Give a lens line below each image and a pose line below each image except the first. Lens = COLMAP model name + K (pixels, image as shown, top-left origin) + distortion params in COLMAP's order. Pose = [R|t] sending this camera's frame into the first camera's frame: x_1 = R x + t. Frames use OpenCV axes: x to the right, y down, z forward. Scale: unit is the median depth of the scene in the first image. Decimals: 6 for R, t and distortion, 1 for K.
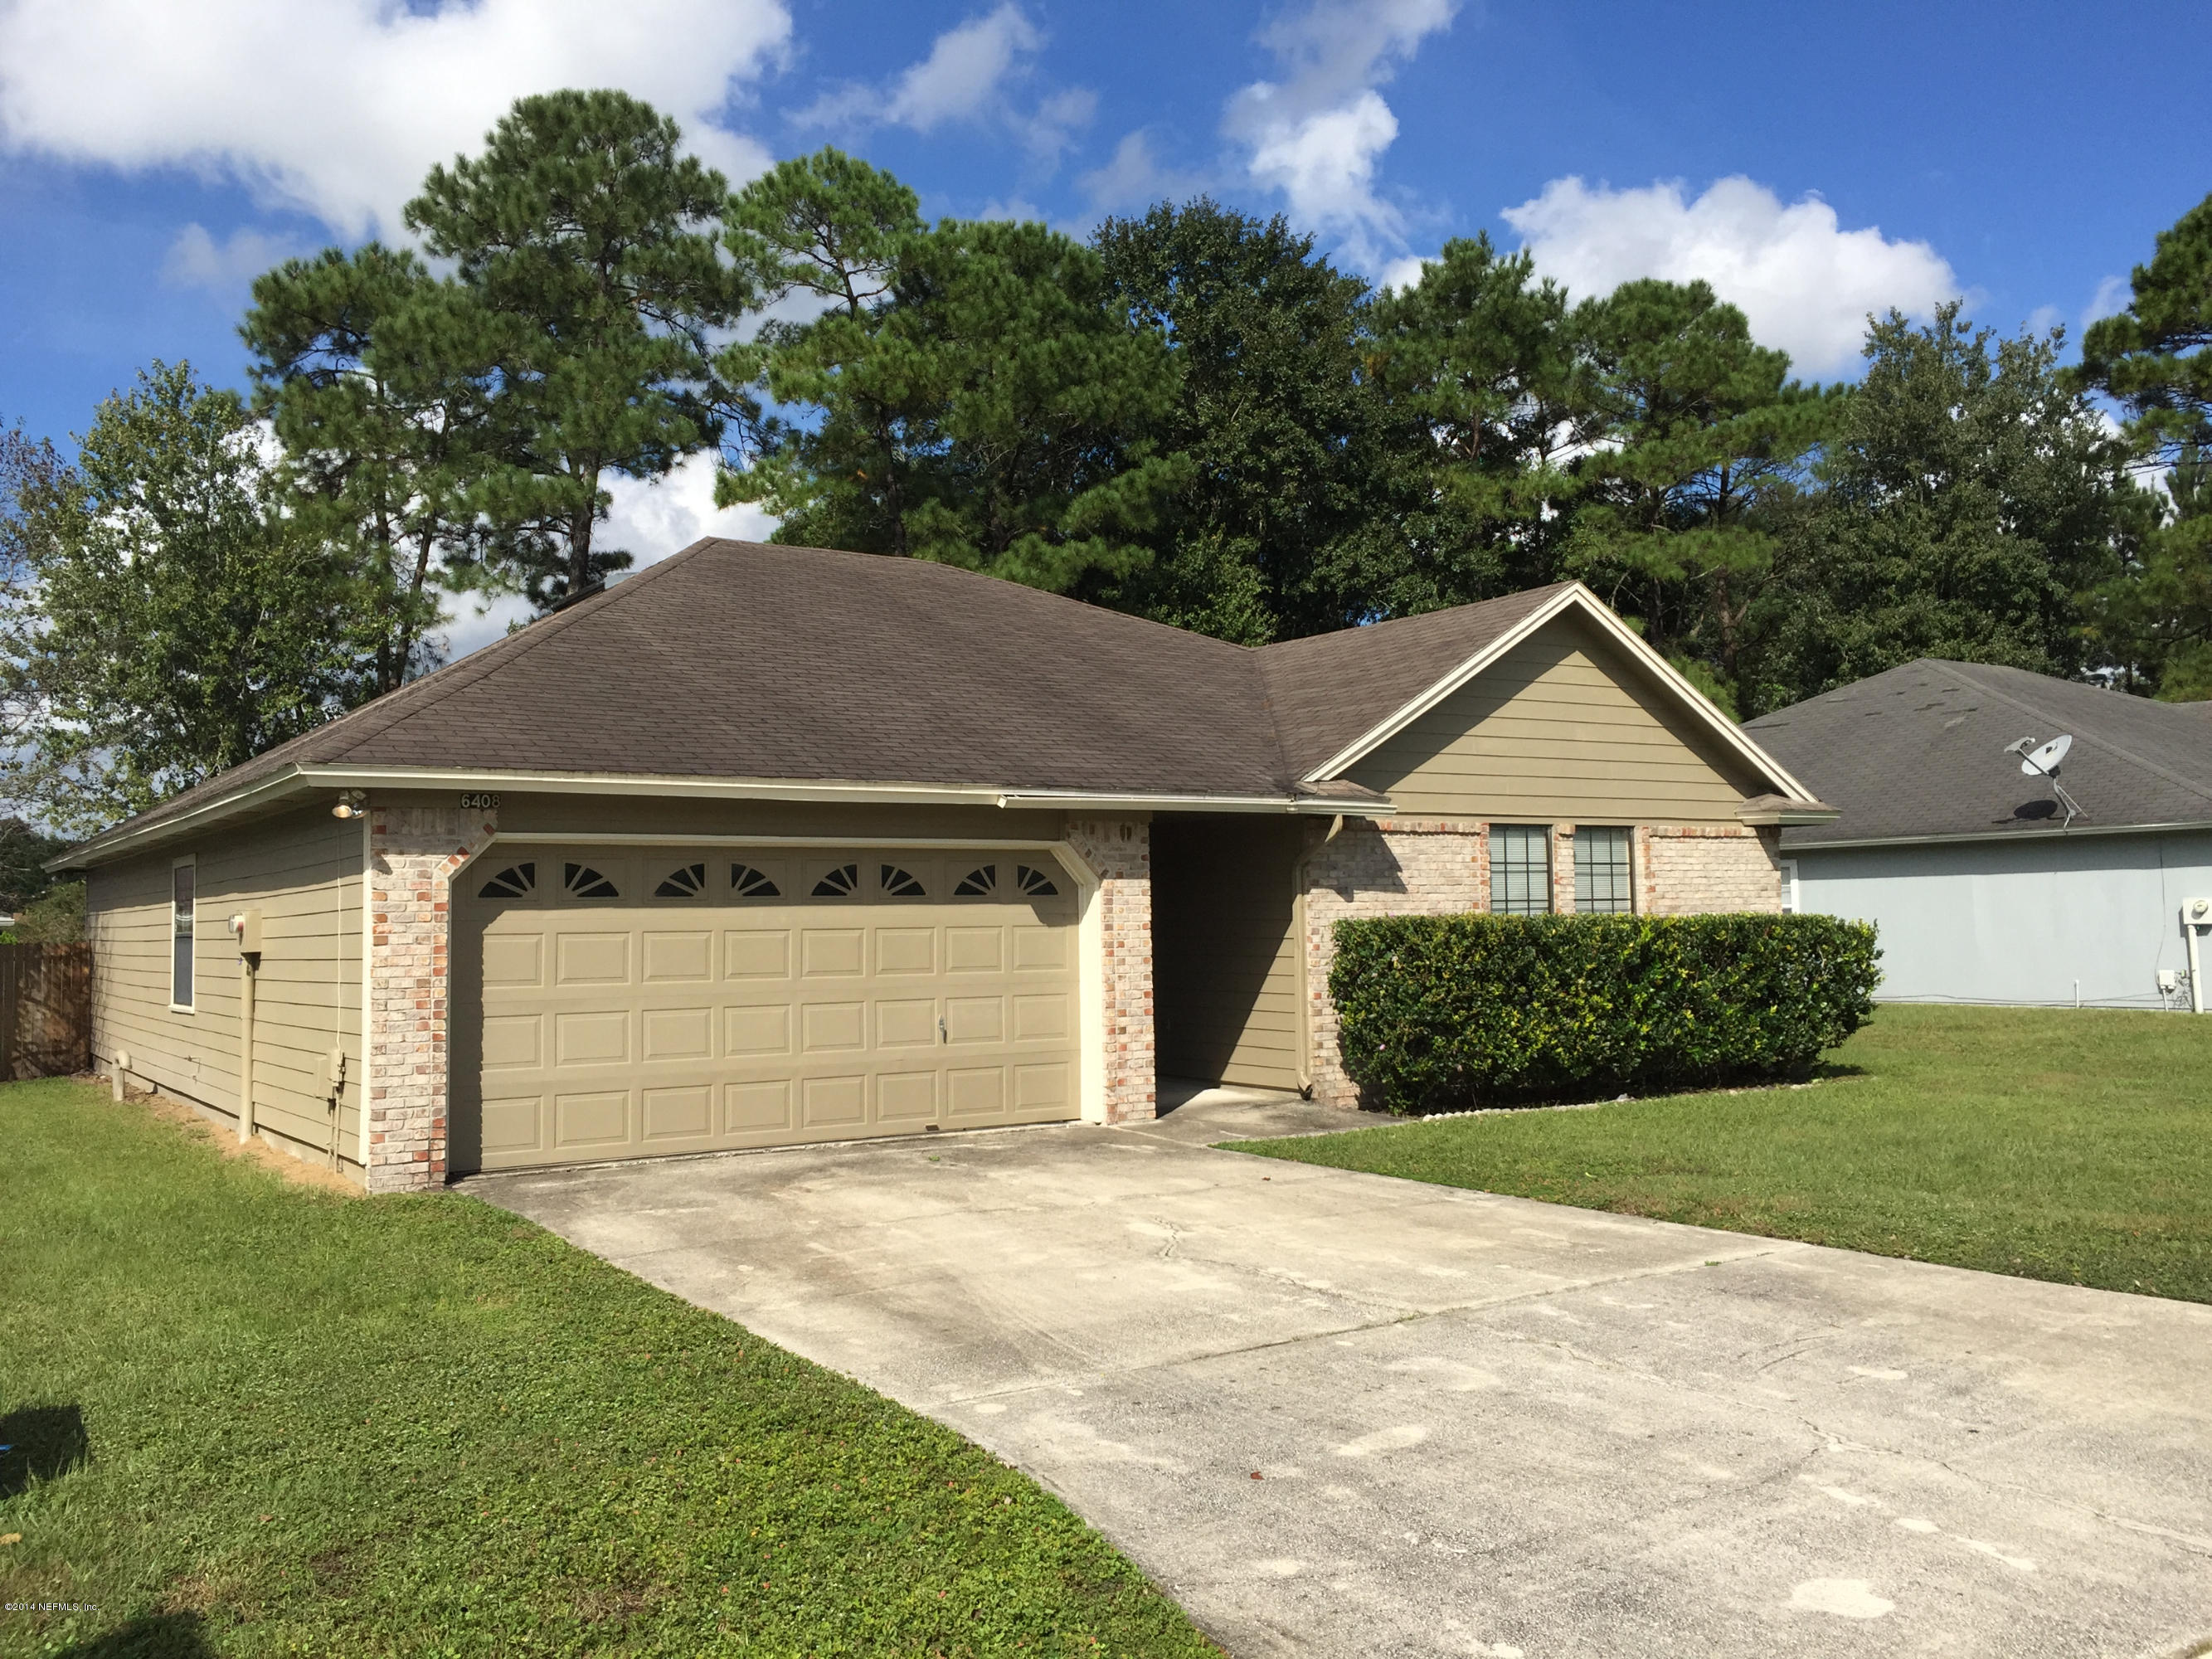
lens RADIAL K [[1876.9, 0, 1112.2], [0, 1876.9, 822.8], [0, 0, 1]] dist [0.068473, -0.096884]
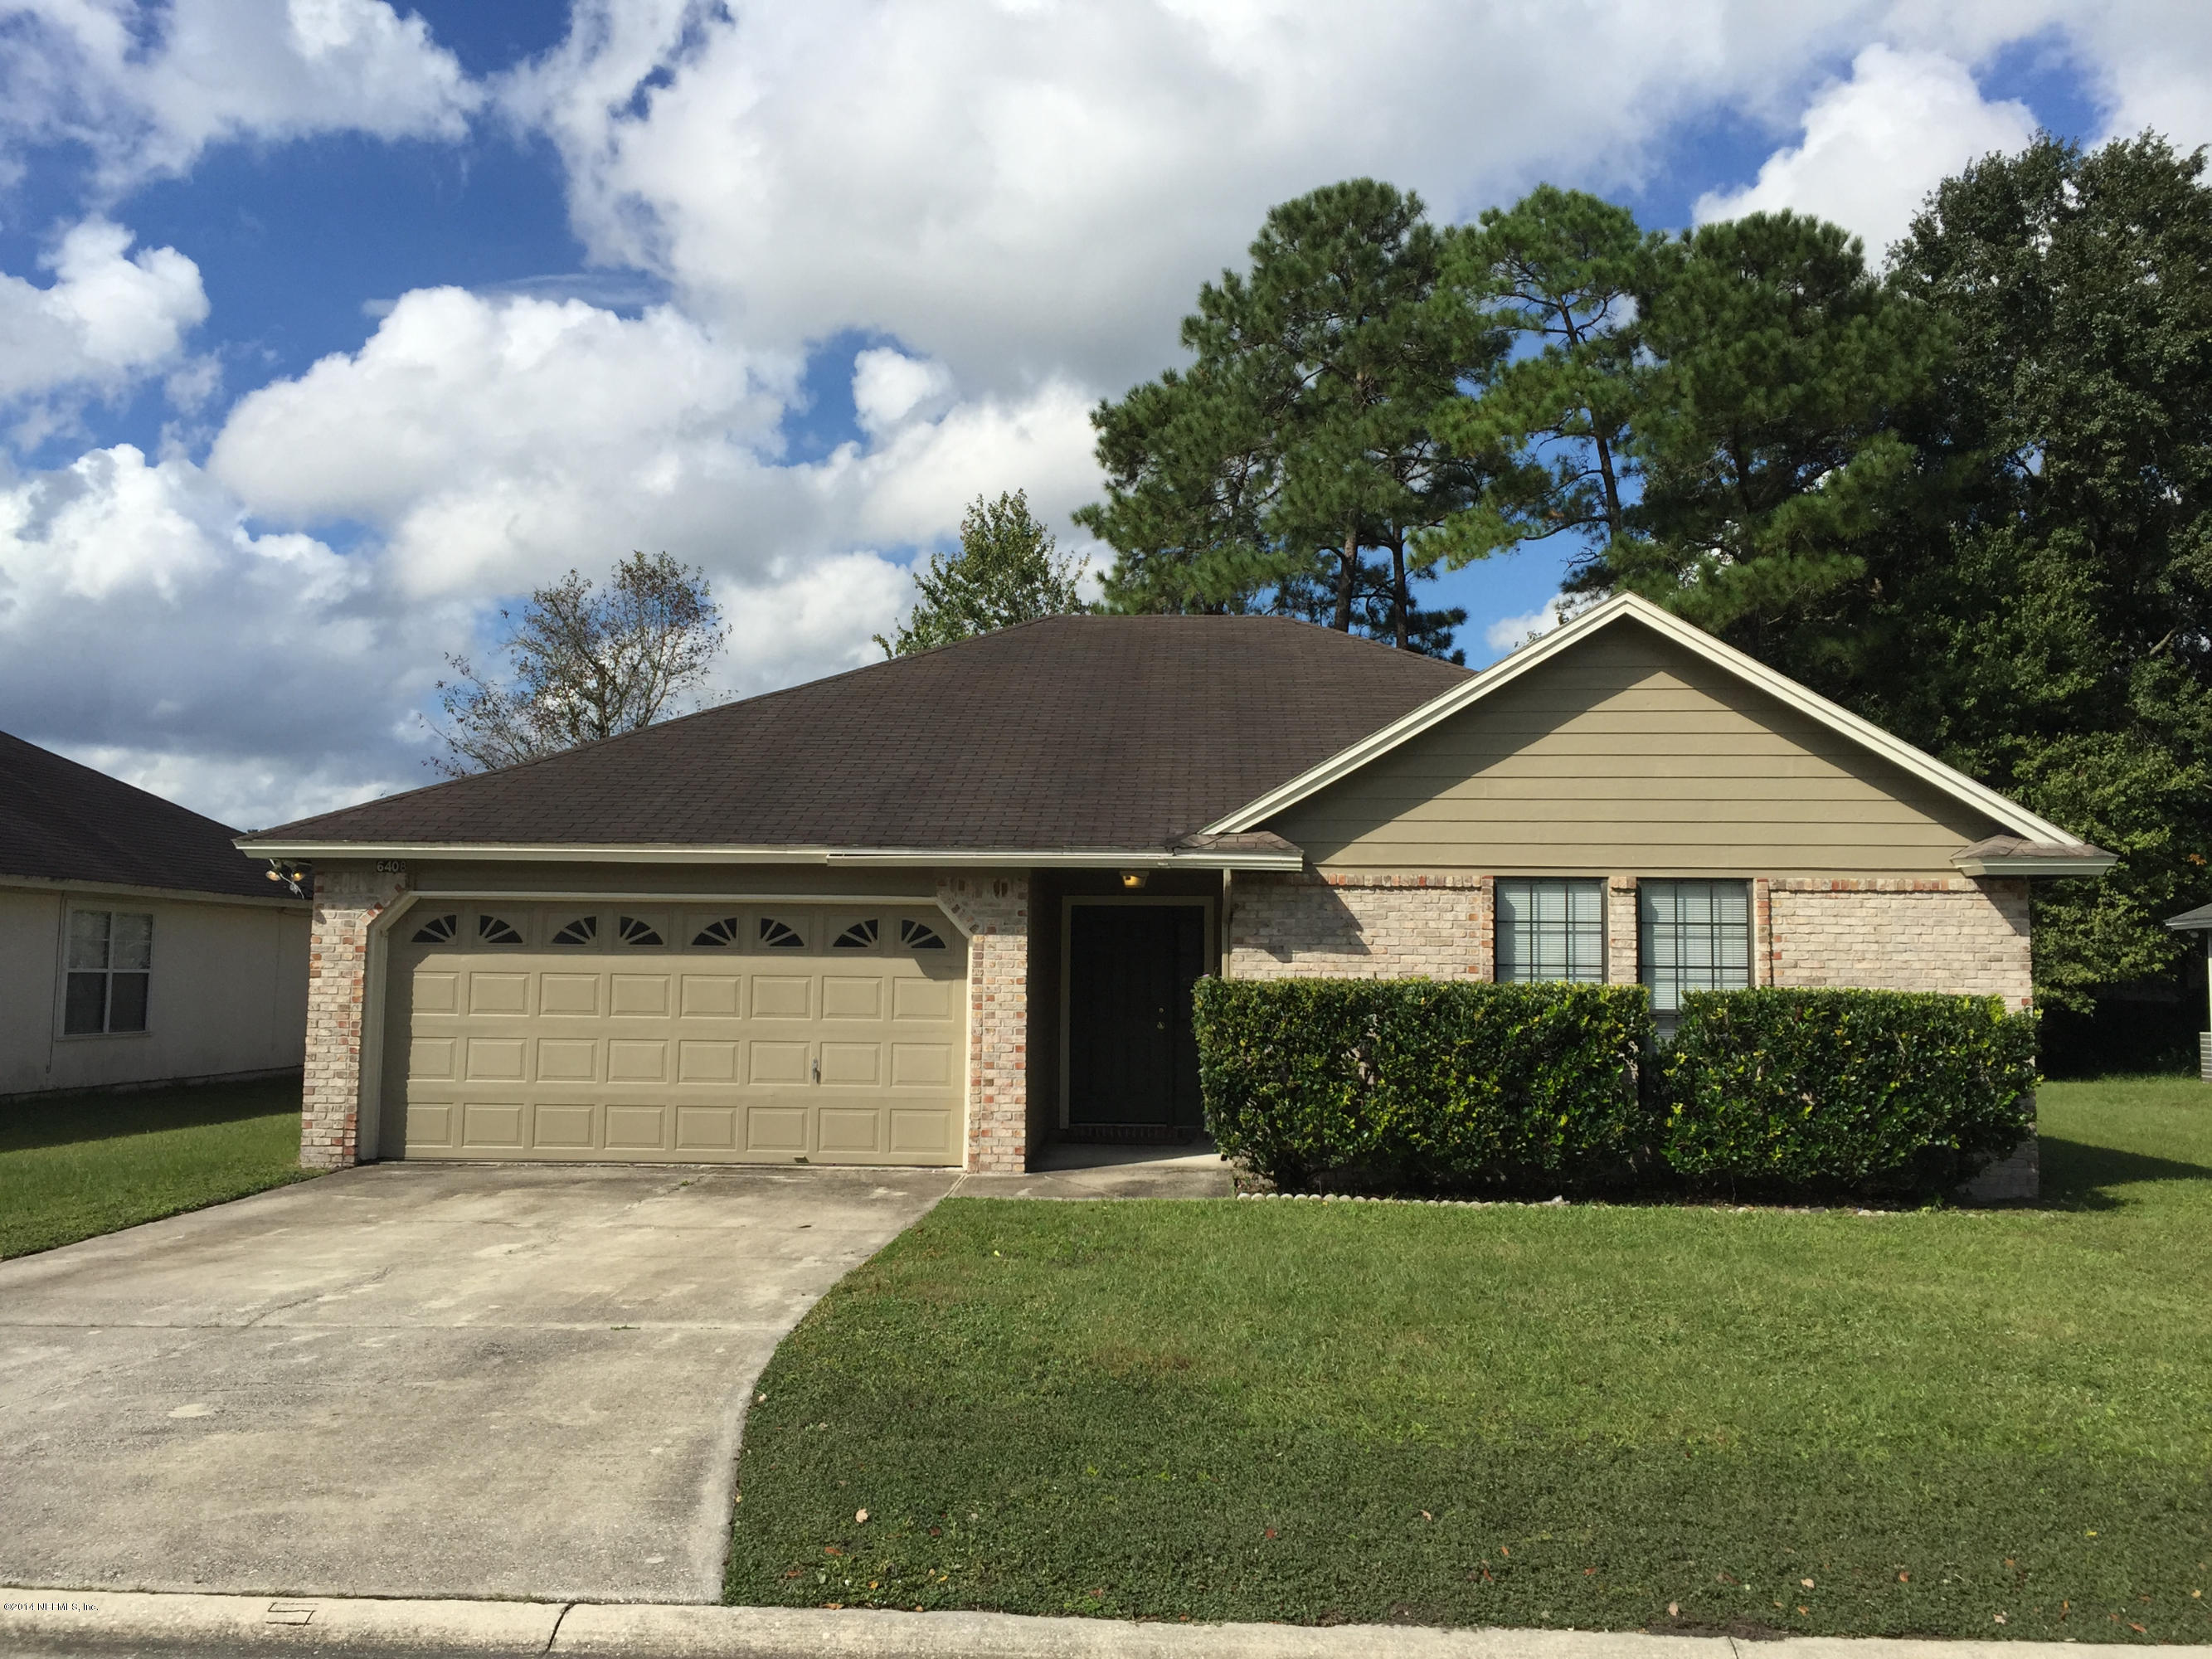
lens RADIAL K [[1876.9, 0, 1110.9], [0, 1876.9, 831.9], [0, 0, 1]] dist [0.068473, -0.096884]
pose [[0.807105, -0.018742, -0.590111, 0.658378], [0.006696, 0.999722, -0.022593, -0.002181], [0.590371, 0.014284, 0.807006, 0.209714]]
